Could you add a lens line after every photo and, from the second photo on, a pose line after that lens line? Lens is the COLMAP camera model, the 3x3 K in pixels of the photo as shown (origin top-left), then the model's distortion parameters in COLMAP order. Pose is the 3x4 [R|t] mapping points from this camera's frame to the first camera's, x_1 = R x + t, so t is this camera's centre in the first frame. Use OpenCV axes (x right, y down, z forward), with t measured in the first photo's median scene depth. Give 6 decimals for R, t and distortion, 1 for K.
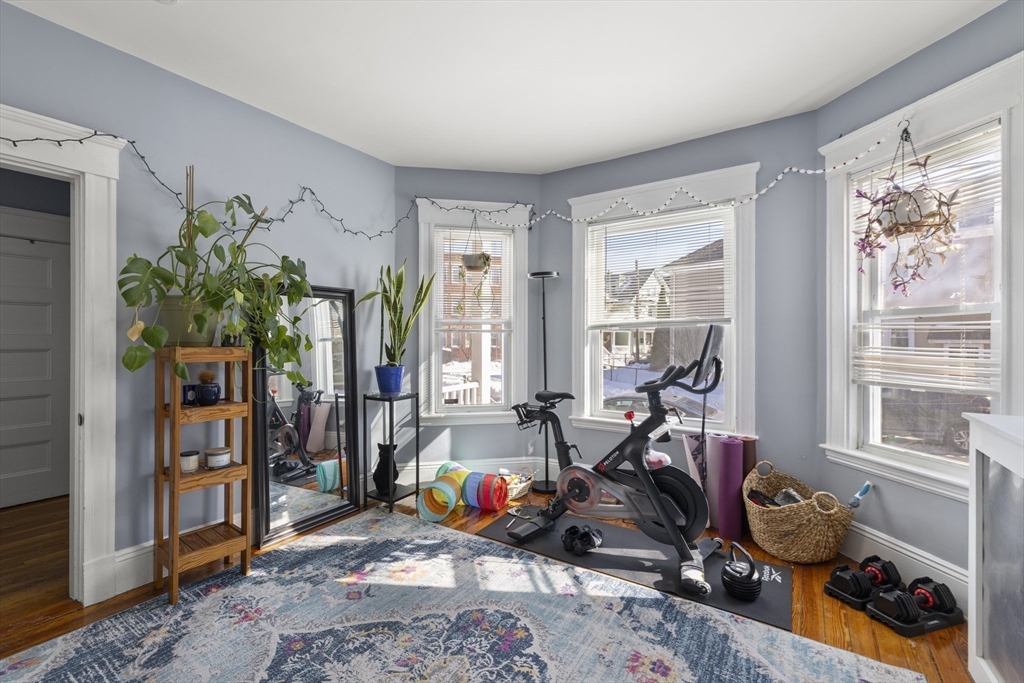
lens RADIAL K [[442.4, 0, 507.3], [0, 442.4, 336.2], [0, 0, 1]] dist [-0.004111, 0.000008]
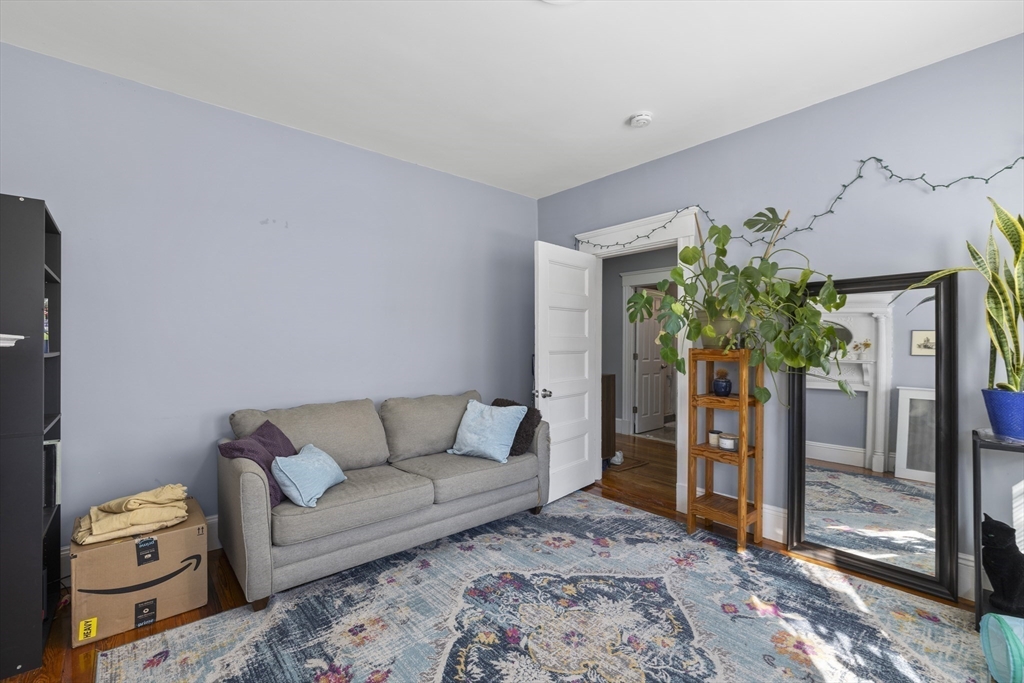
lens RADIAL K [[442.4, 0, 508.0], [0, 442.4, 346.4], [0, 0, 1]] dist [-0.004111, 0.000008]
pose [[-0.260938, 0.006967, -0.965330, 0.658015], [0.001026, 0.999975, 0.006940, 0.006405], [0.965355, 0.000821, -0.260939, 0.729273]]
